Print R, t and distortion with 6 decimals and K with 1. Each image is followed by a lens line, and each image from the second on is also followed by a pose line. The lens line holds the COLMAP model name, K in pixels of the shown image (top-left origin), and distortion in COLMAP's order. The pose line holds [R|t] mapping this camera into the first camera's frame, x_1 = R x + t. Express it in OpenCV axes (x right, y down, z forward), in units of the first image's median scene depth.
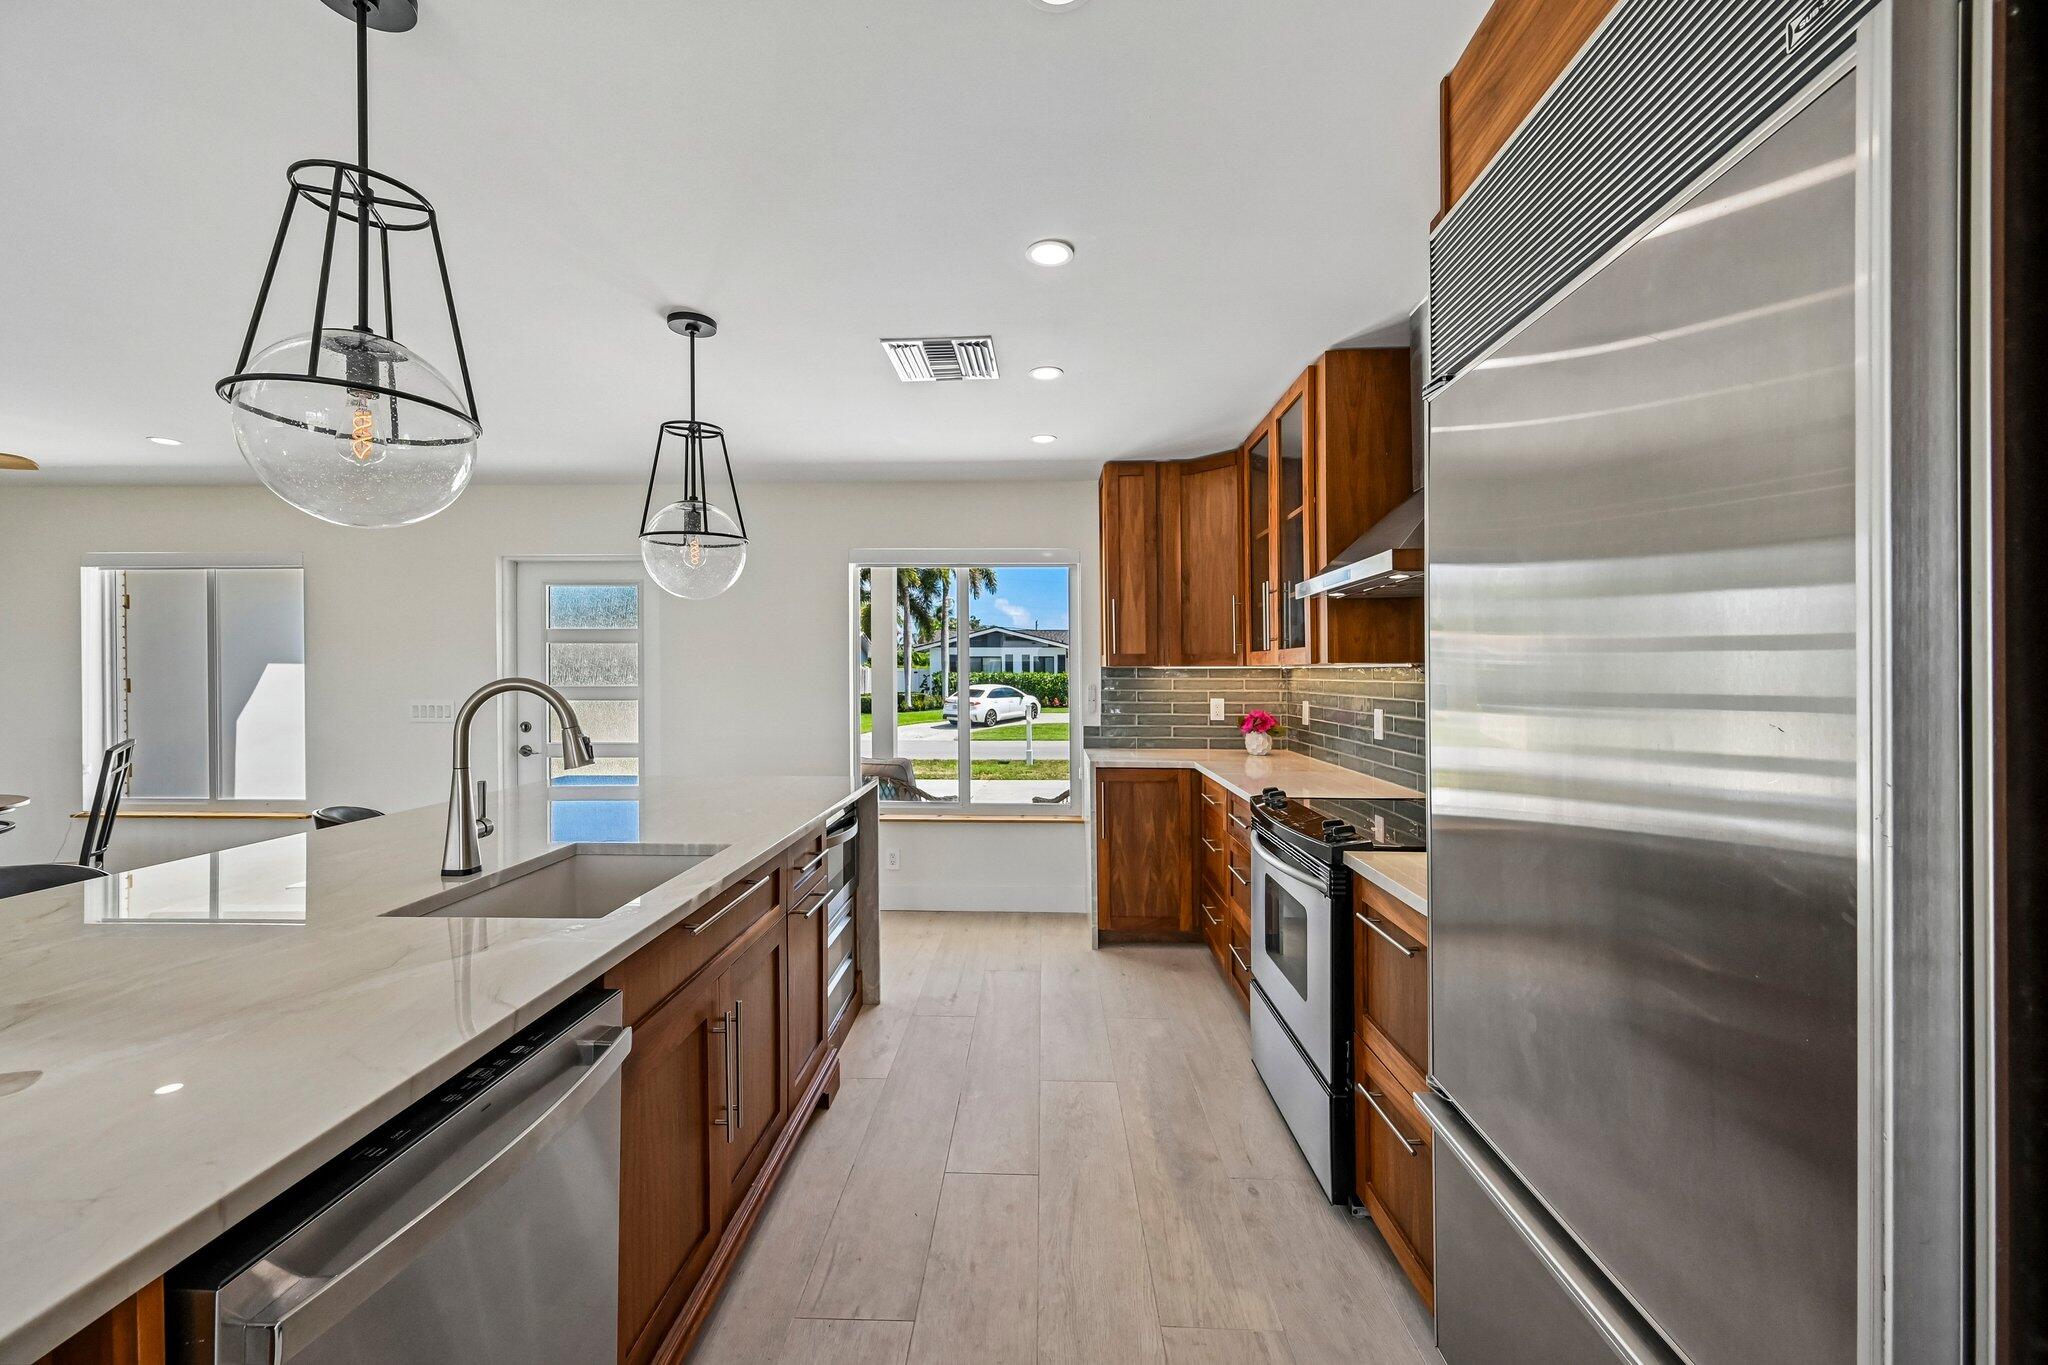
lens RADIAL K [[819.5, 0, 1017.8], [0, 819.5, 666.5], [0, 0, 1]] dist [0.001377, -0.000775]
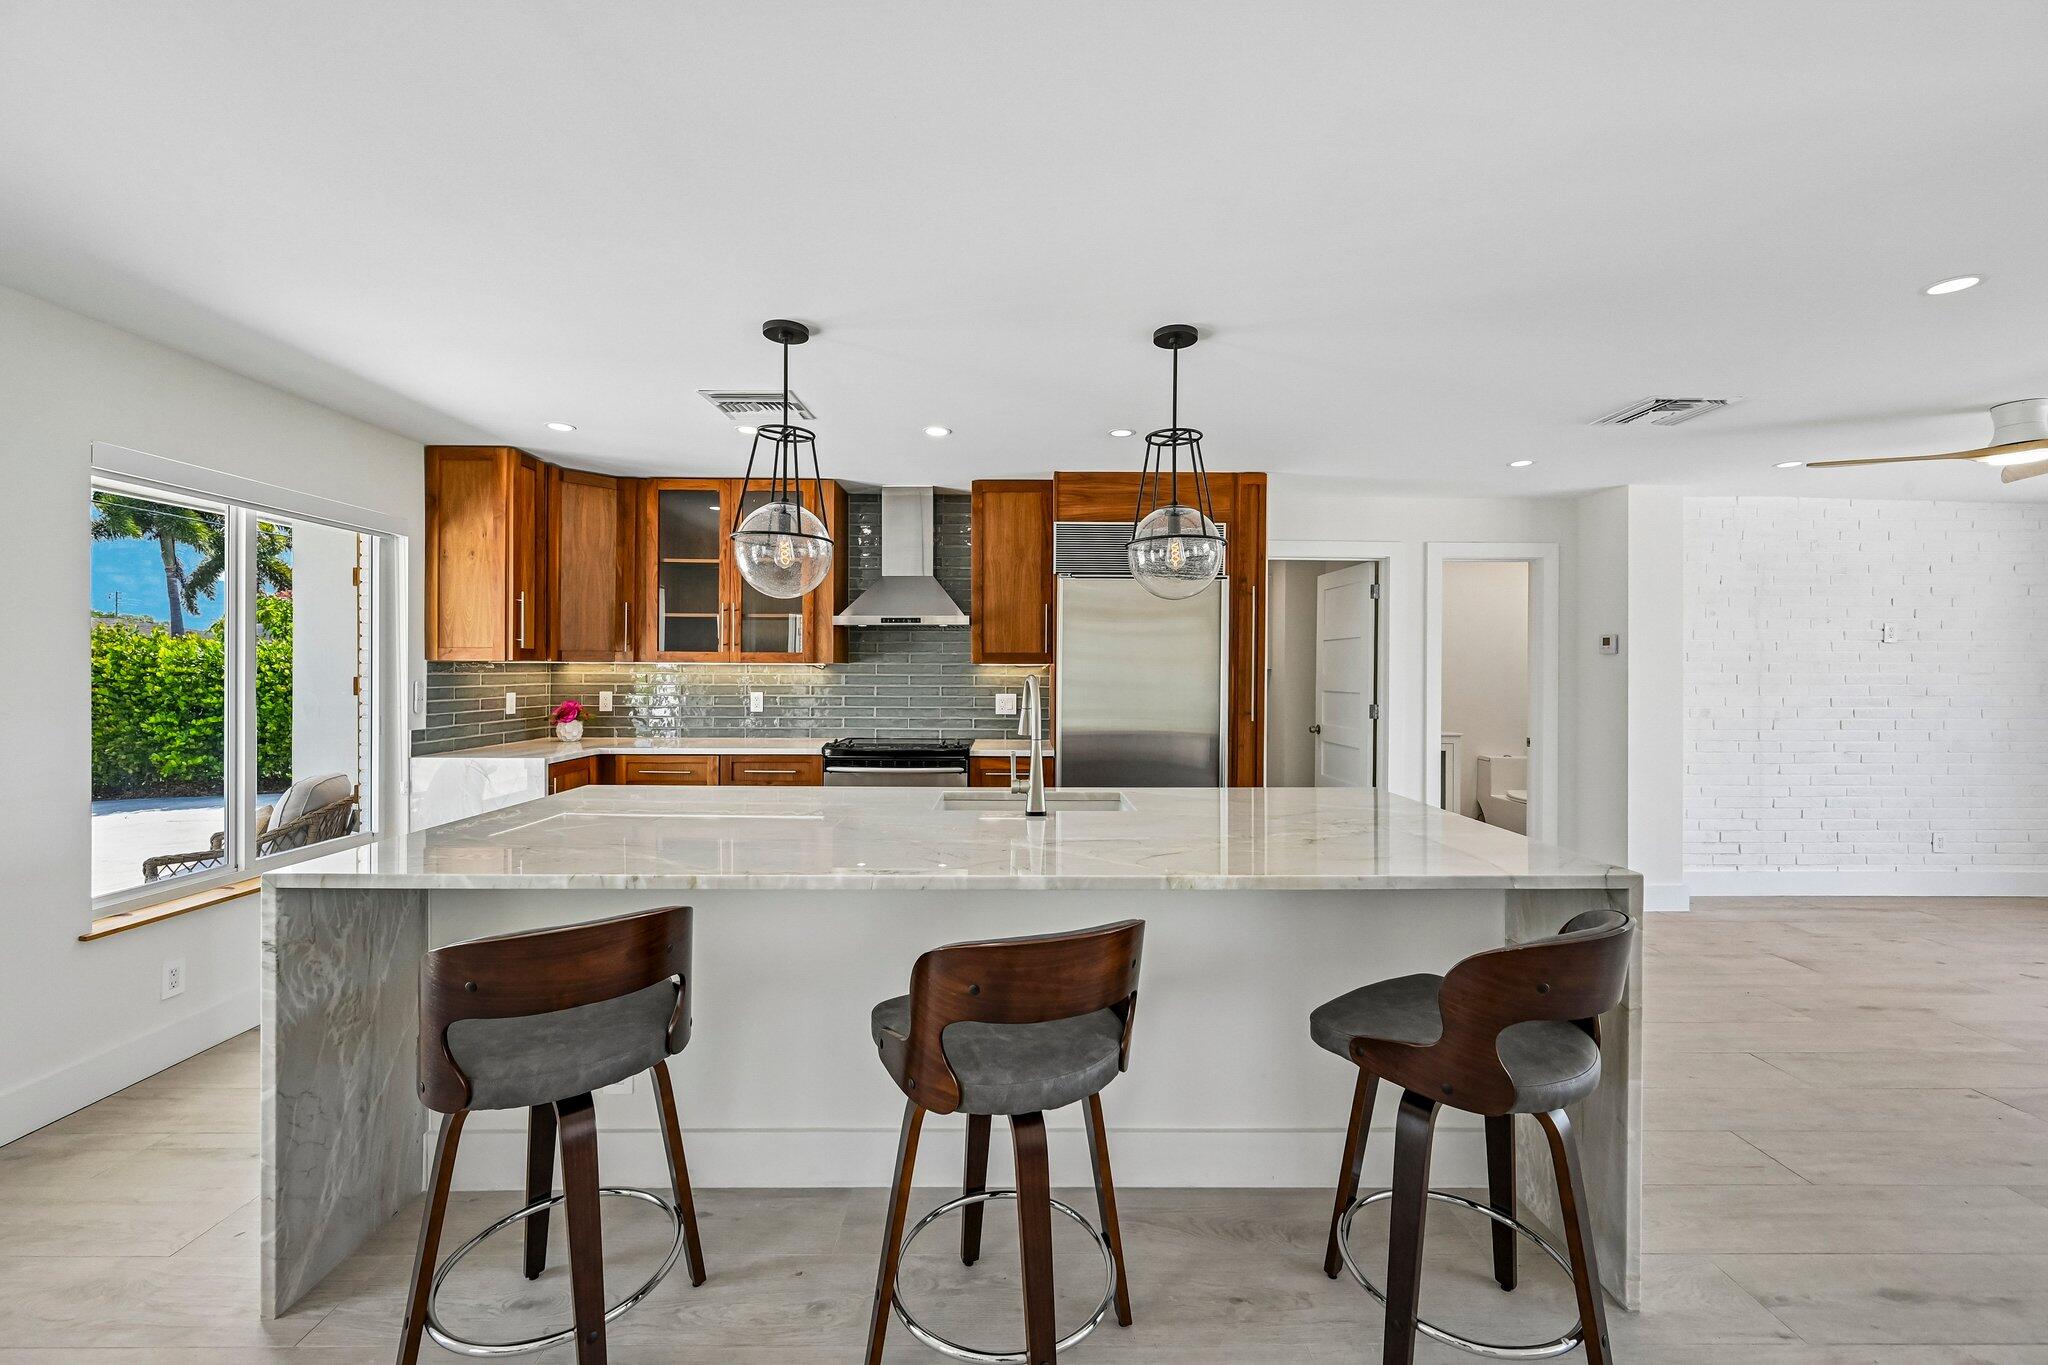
lens RADIAL K [[819.5, 0, 1017.8], [0, 819.5, 666.5], [0, 0, 1]] dist [0.001377, -0.000775]
pose [[-0.039597, 0.000577, 0.999216, -0.857089], [-0.014019, 0.999901, -0.001133, -0.001460], [-0.999117, -0.014053, -0.039585, 0.442351]]
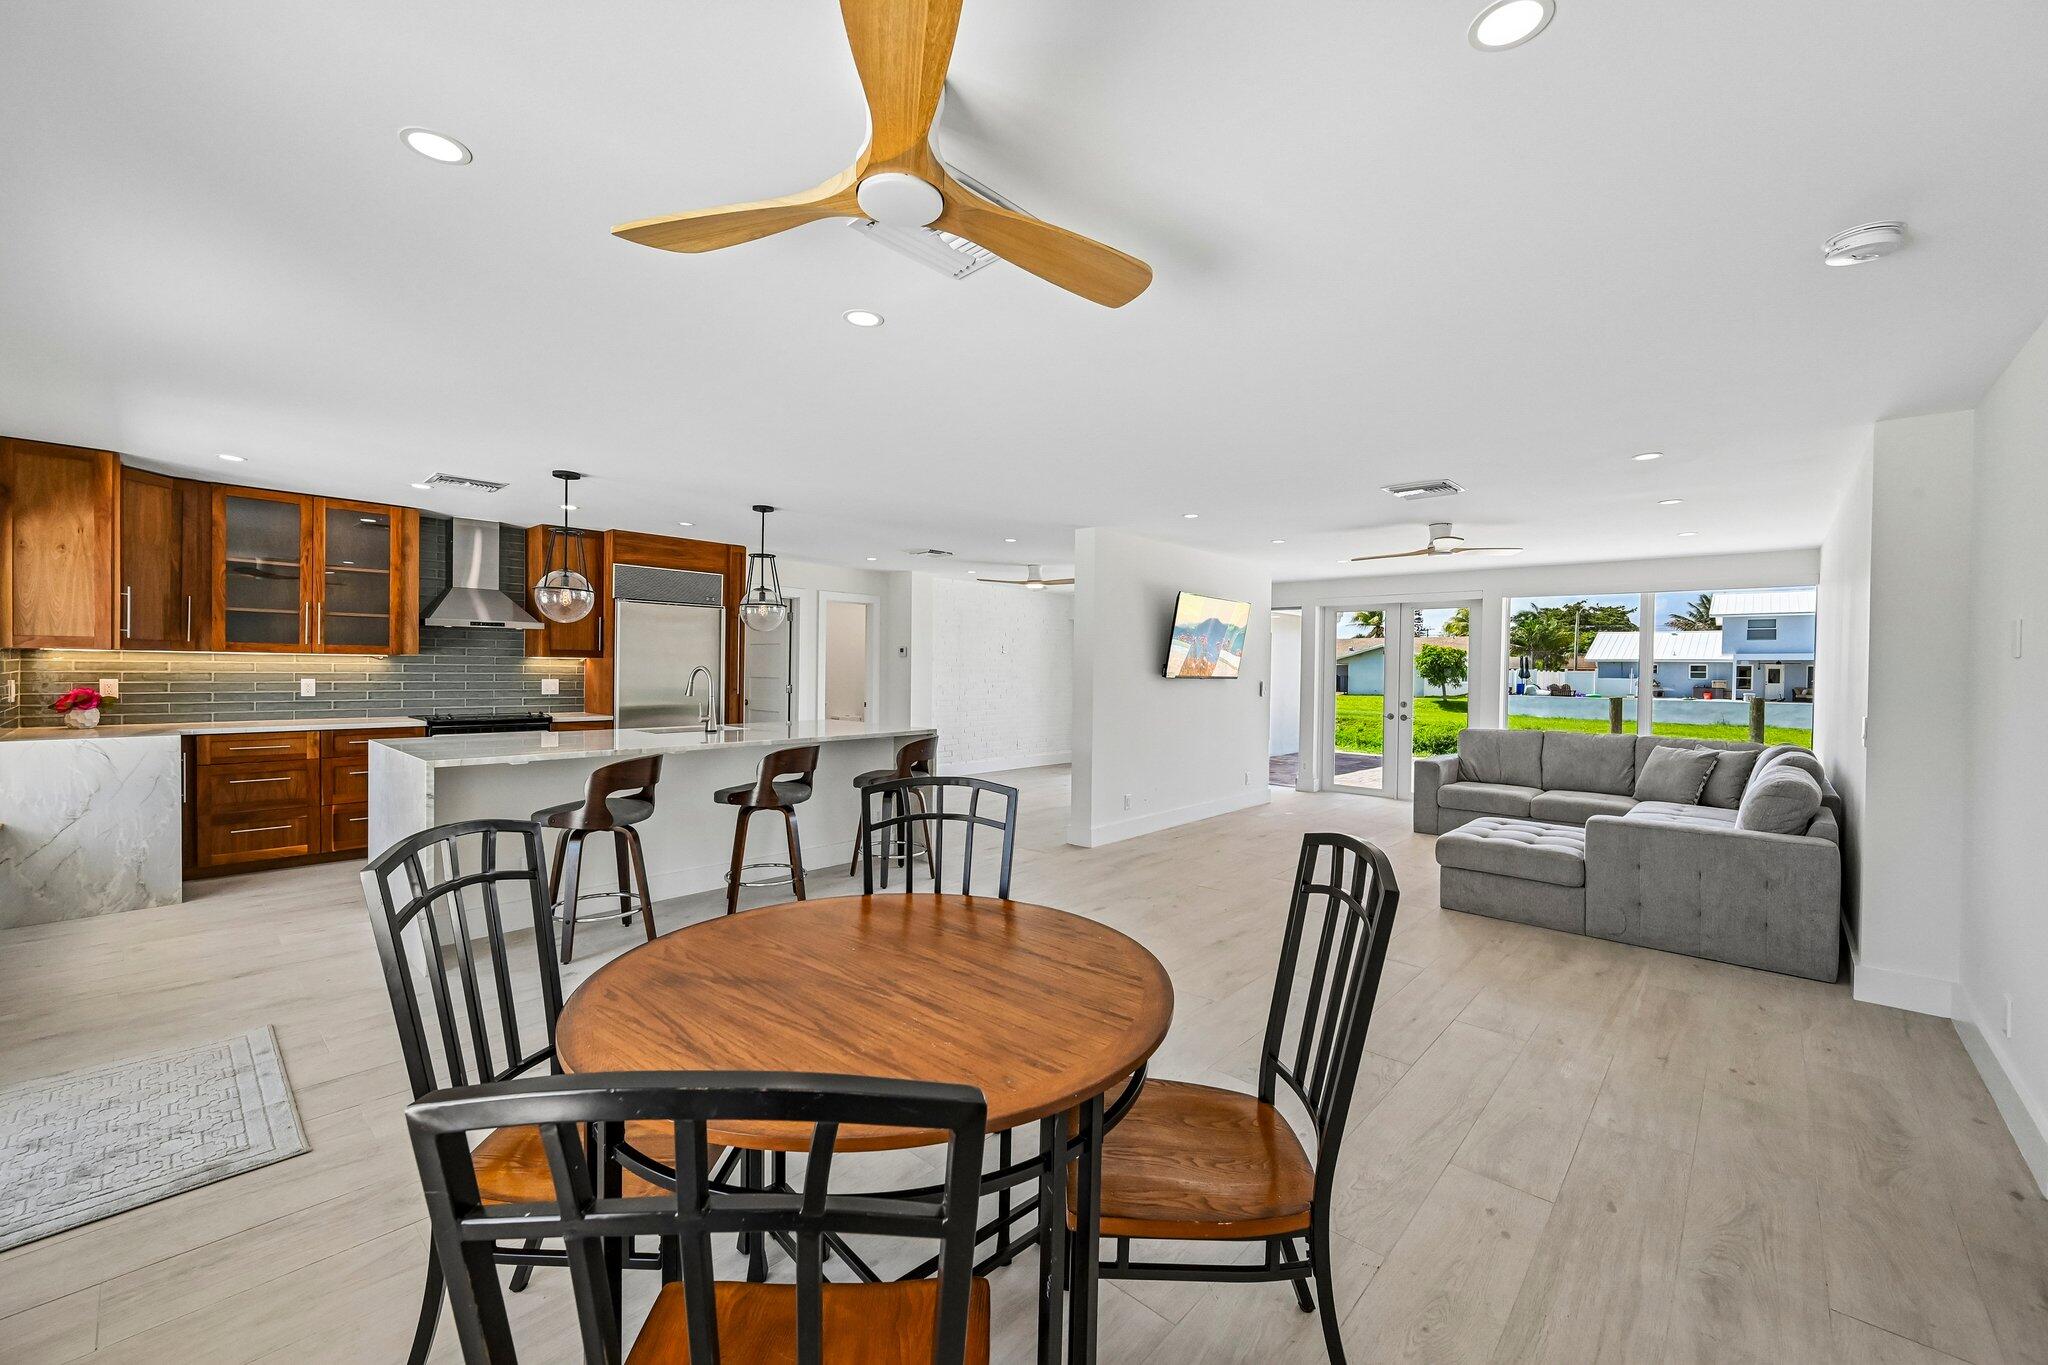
lens RADIAL K [[819.5, 0, 1017.8], [0, 819.5, 666.5], [0, 0, 1]] dist [0.001377, -0.000775]
pose [[-0.754151, -0.011019, 0.656608, -1.435019], [-0.021094, 0.999750, -0.007450, 0.004466], [-0.656362, -0.019469, -0.754195, 1.038106]]
